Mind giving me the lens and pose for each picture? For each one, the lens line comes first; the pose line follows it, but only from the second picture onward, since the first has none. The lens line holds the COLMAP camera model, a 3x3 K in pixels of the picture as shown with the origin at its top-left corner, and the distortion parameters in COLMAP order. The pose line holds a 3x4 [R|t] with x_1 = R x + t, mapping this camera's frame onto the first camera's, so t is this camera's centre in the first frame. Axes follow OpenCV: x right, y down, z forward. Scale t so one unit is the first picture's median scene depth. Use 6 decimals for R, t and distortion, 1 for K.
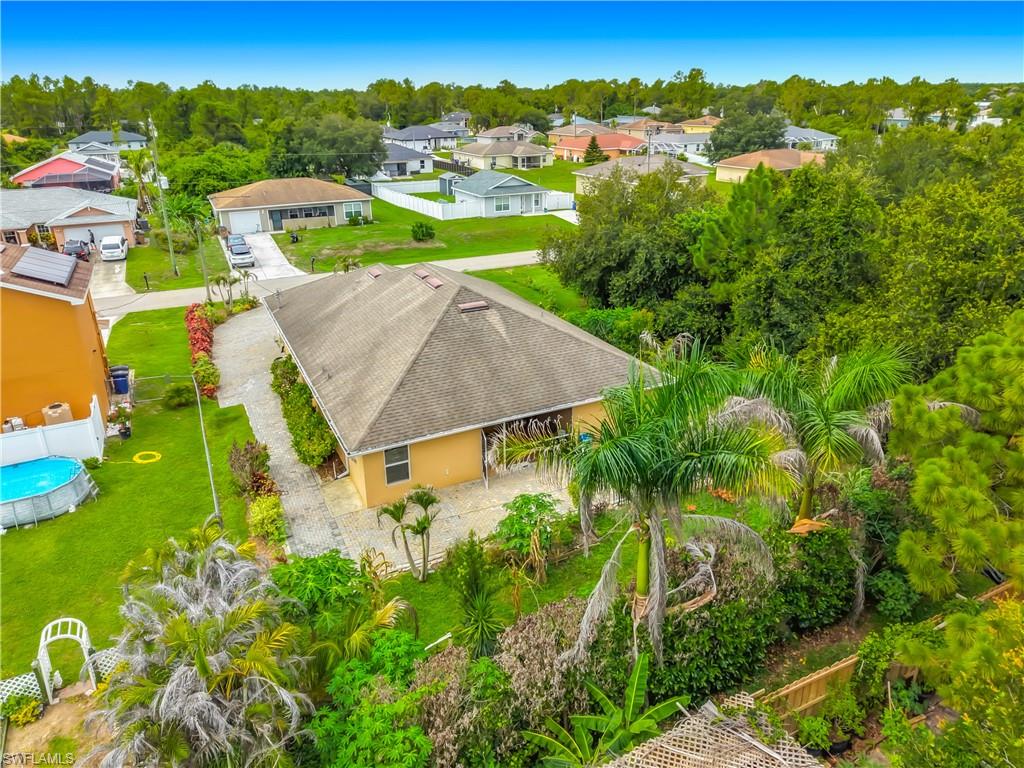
lens RADIAL K [[709.9, 0, 504.8], [0, 709.9, 359.5], [0, 0, 1]] dist [0.016344, -0.002578]
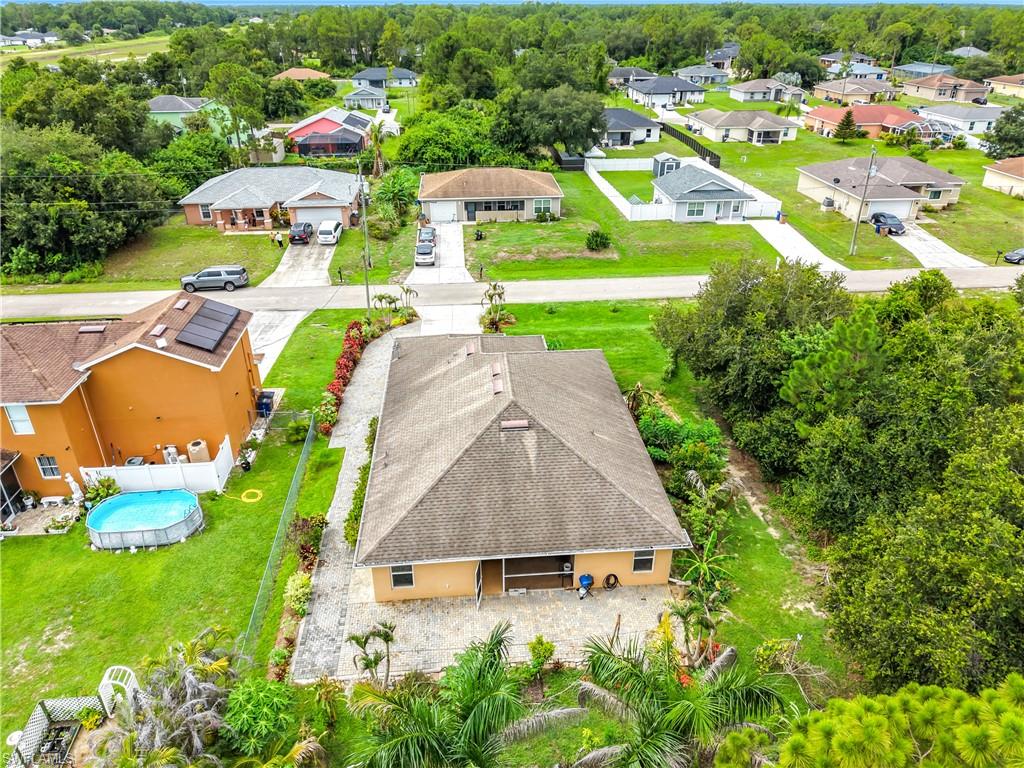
lens RADIAL K [[709.9, 0, 504.8], [0, 709.9, 359.5], [0, 0, 1]] dist [0.016344, -0.002578]
pose [[0.932158, 0.168639, -0.320379, 0.107093], [-0.131707, 0.982217, 0.133806, -0.125278], [0.337246, -0.082532, 0.937792, -0.005526]]
